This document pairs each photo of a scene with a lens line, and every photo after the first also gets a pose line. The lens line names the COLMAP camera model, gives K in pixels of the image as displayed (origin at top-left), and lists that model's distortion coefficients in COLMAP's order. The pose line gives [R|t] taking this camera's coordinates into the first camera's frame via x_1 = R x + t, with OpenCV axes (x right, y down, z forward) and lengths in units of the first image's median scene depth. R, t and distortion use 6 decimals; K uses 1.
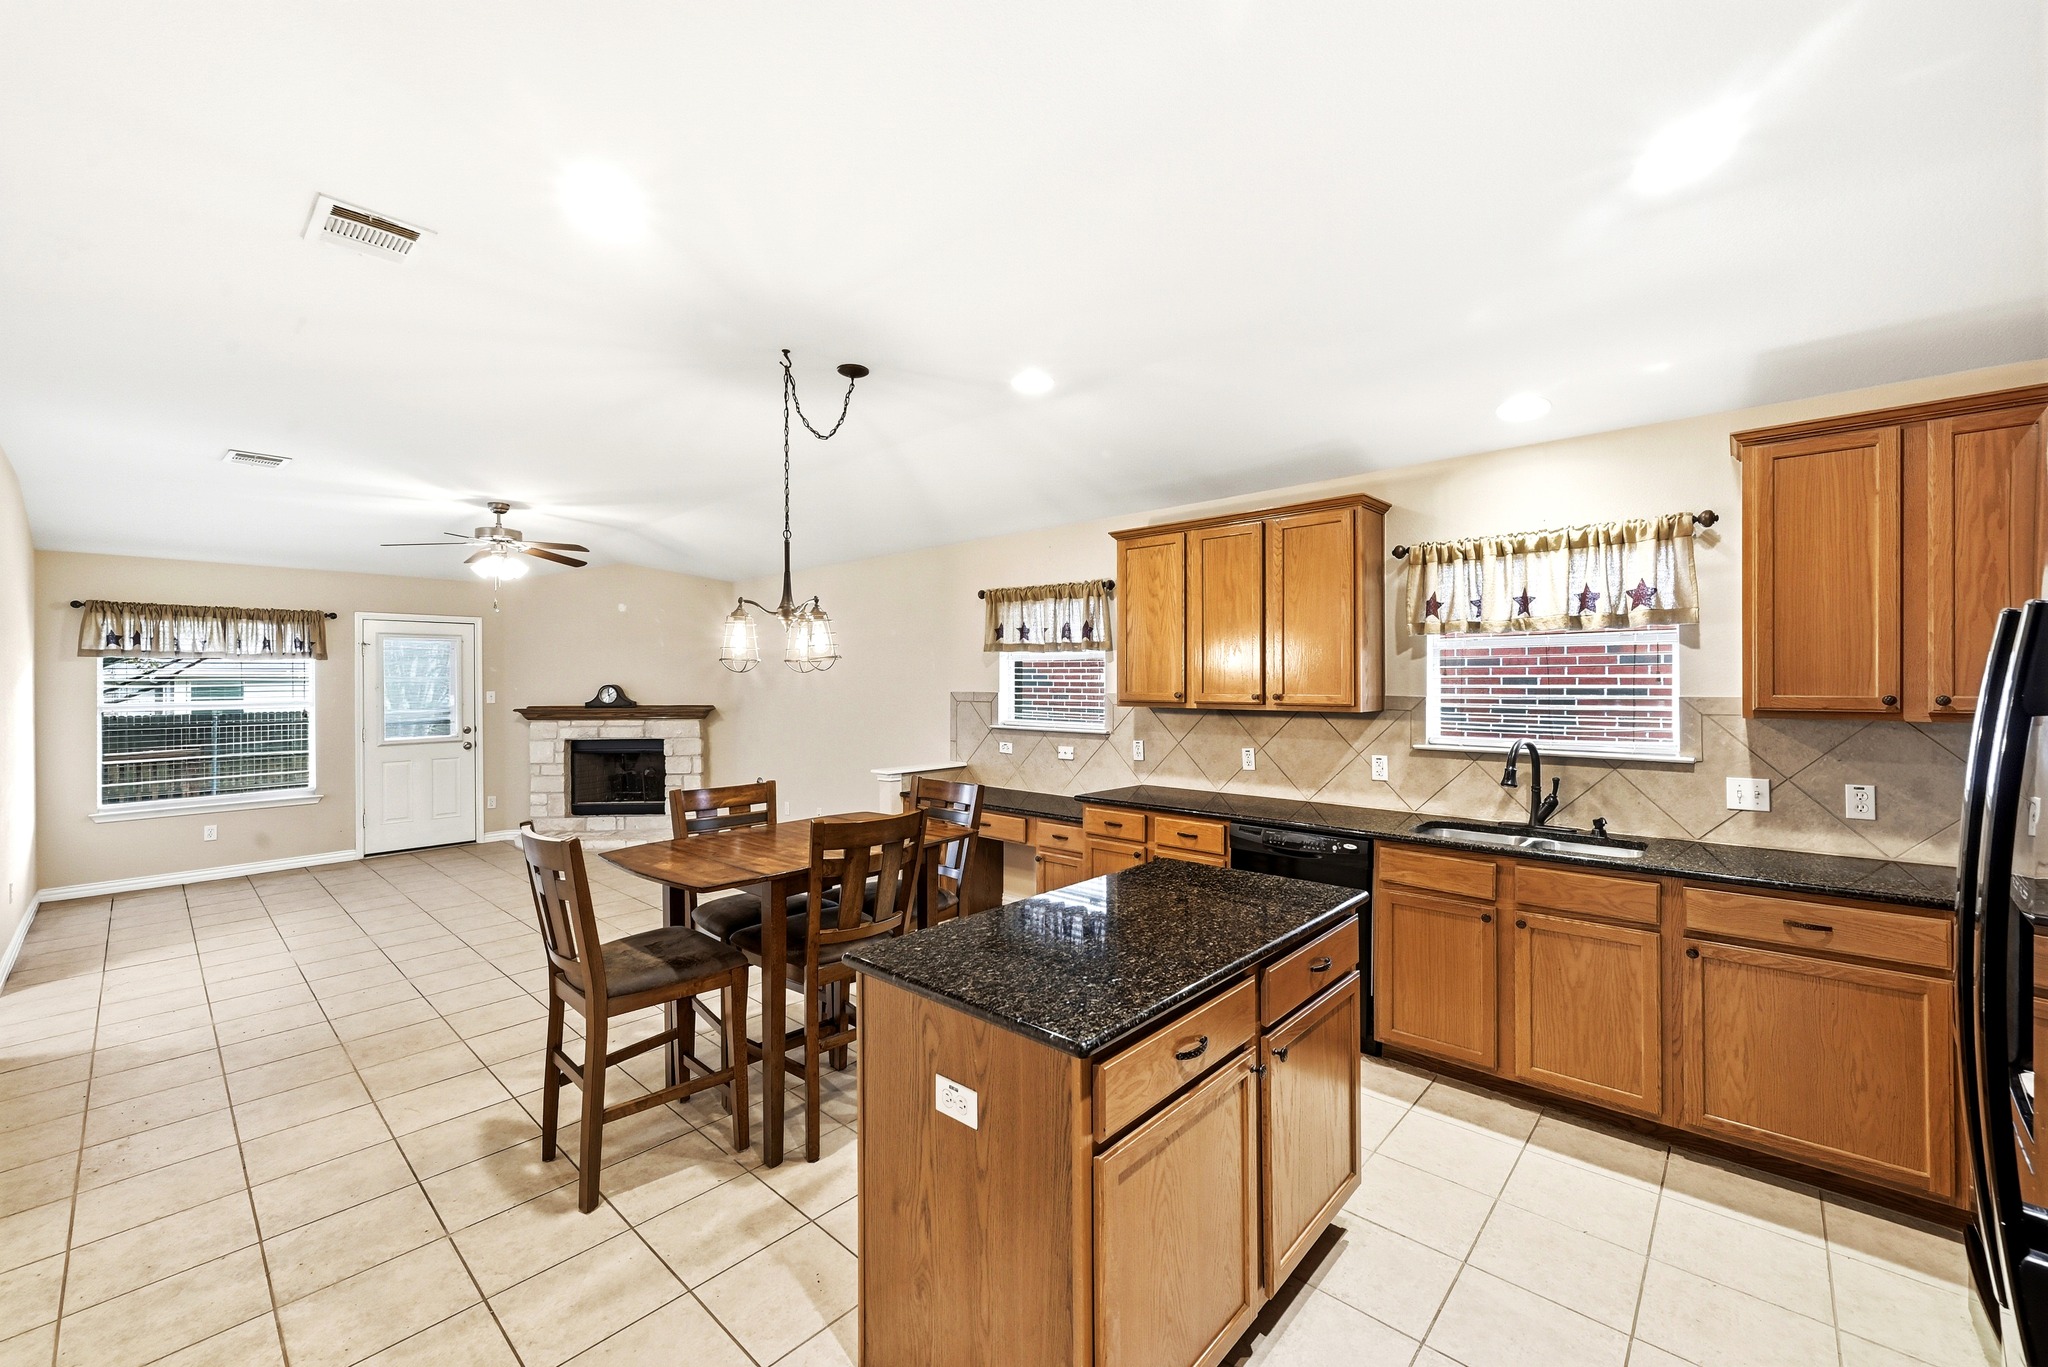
lens RADIAL K [[818.7, 0, 1029.5], [0, 818.7, 682.1], [0, 0, 1]] dist [0.001479, -0.000319]
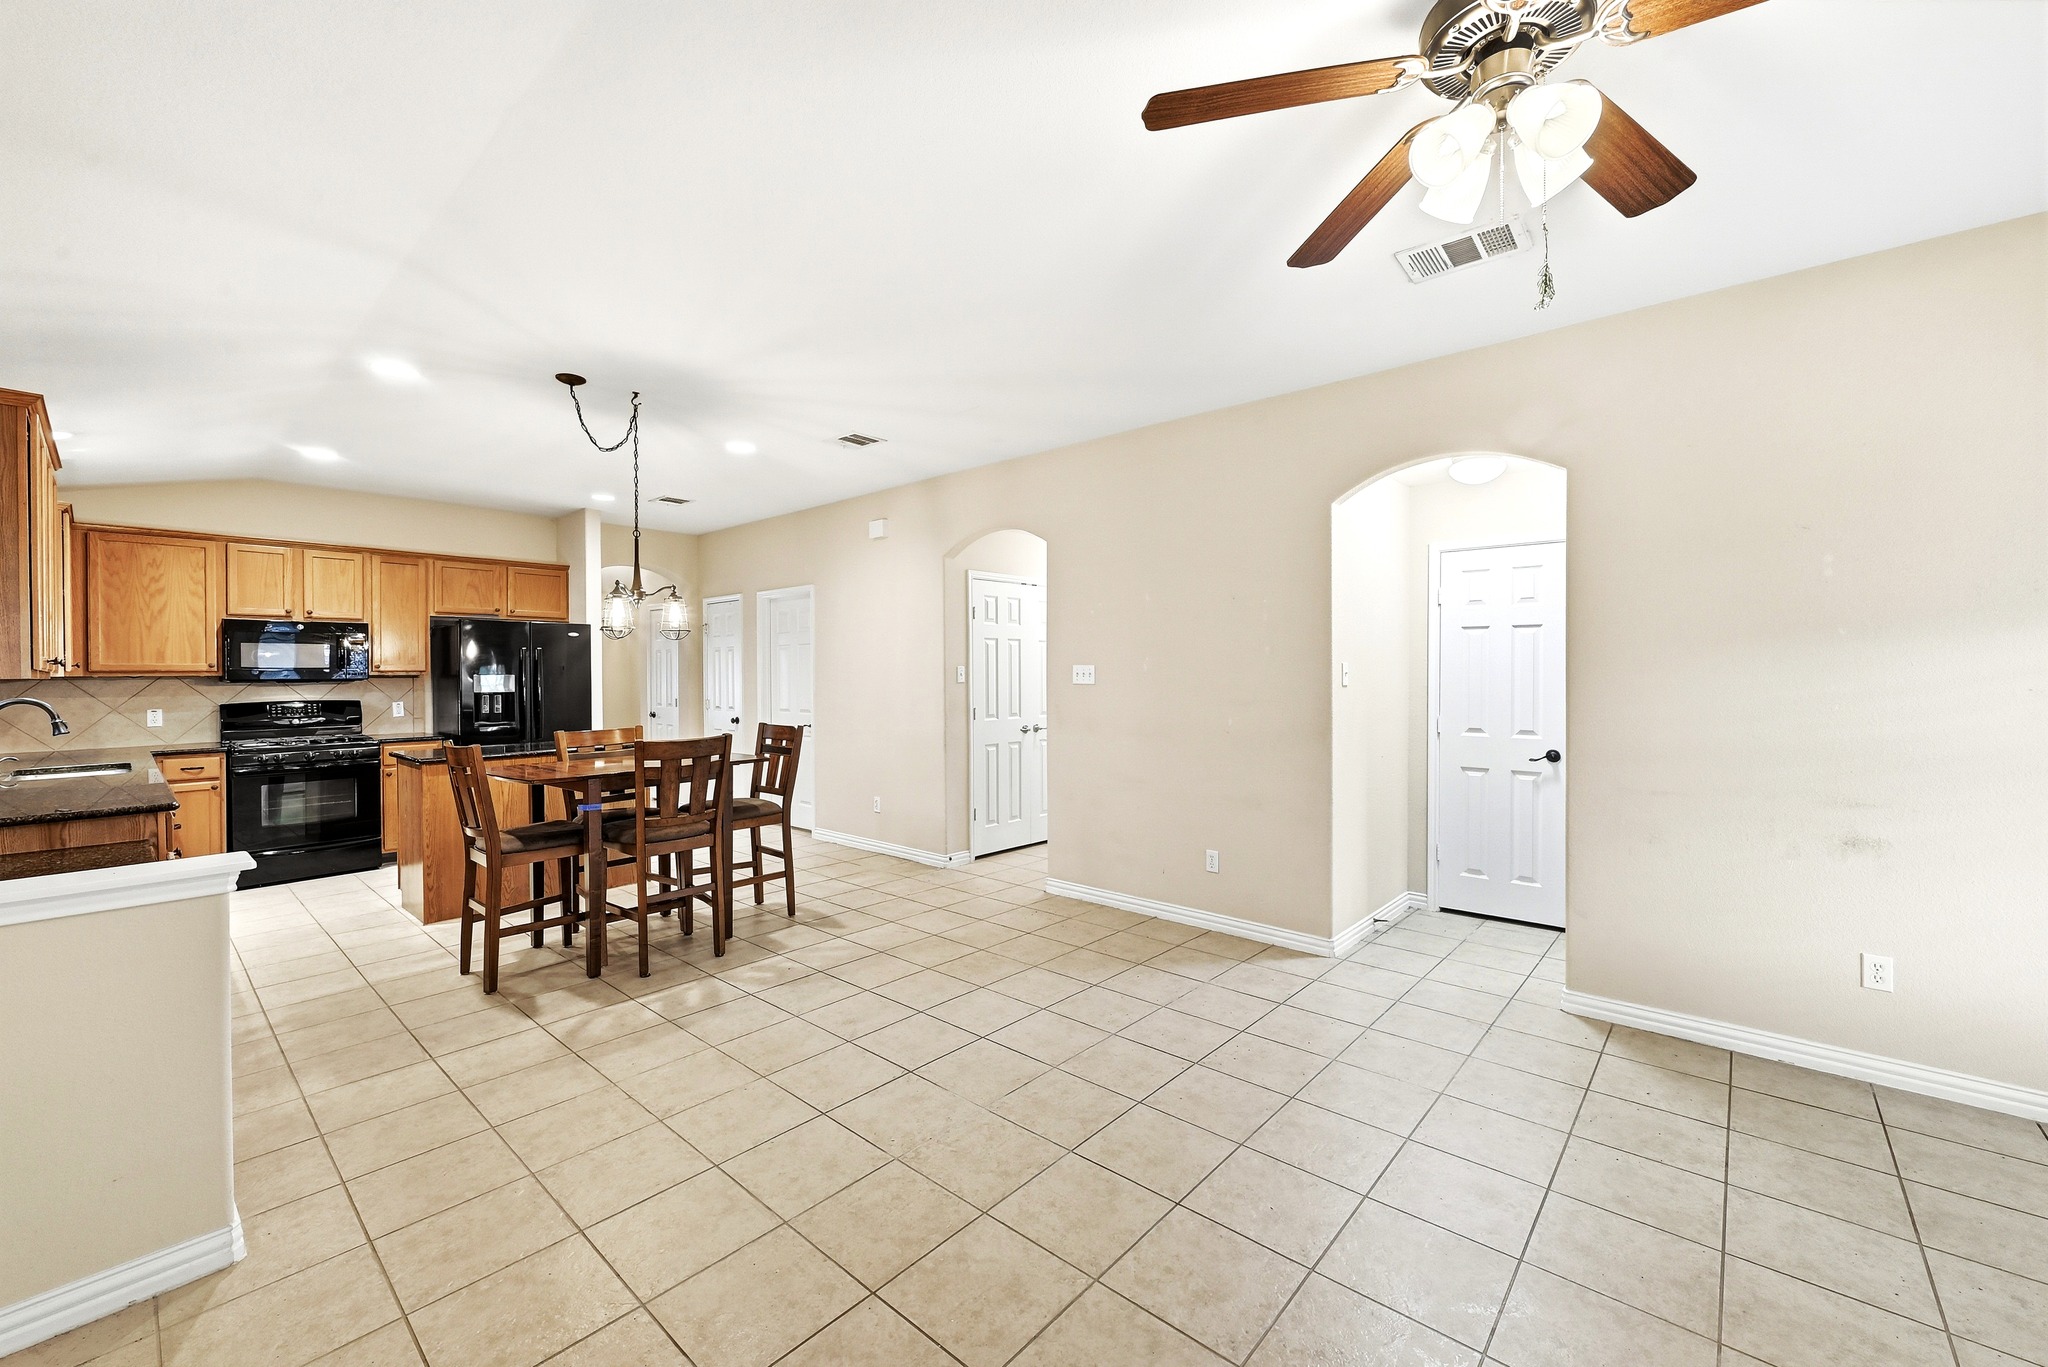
lens RADIAL K [[818.7, 0, 1022.8], [0, 818.7, 675.5], [0, 0, 1]] dist [0.001479, -0.000319]
pose [[-0.999911, 0.010849, -0.007751, -0.460791], [0.010798, 0.999920, 0.006544, 0.022633], [0.007822, 0.006459, -0.999949, 1.185325]]
